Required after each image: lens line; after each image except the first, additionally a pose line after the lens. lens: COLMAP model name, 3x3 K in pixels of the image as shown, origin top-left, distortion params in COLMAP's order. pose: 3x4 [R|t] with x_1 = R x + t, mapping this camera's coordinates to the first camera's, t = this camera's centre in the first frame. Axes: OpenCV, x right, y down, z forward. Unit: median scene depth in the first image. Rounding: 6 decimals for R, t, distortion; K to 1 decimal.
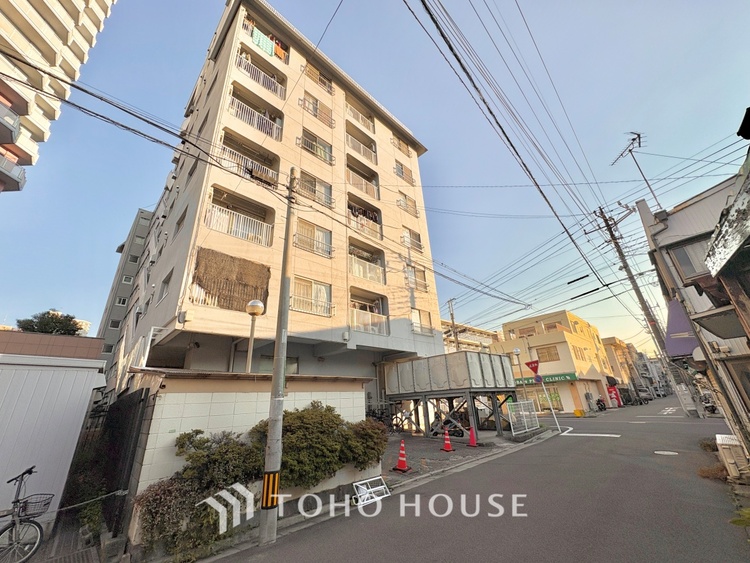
lens RADIAL K [[297.9, 0, 377.2], [0, 297.9, 283.5], [0, 0, 1]] dist [-0.000258, 0.000158]
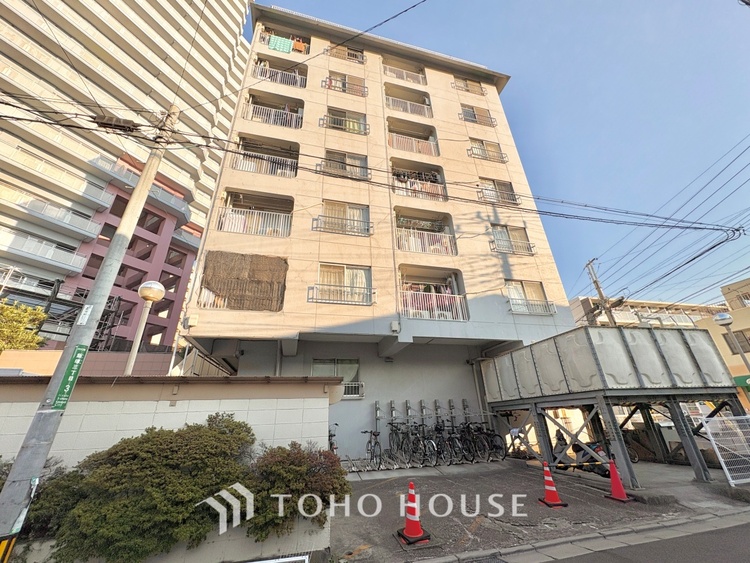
lens RADIAL K [[297.9, 0, 376.4], [0, 297.9, 283.0], [0, 0, 1]] dist [-0.000258, 0.000158]
pose [[0.867206, -0.191160, -0.459795, 0.191304], [0.180059, 0.981277, -0.068361, 0.091034], [0.464254, -0.023507, 0.885390, 0.245284]]
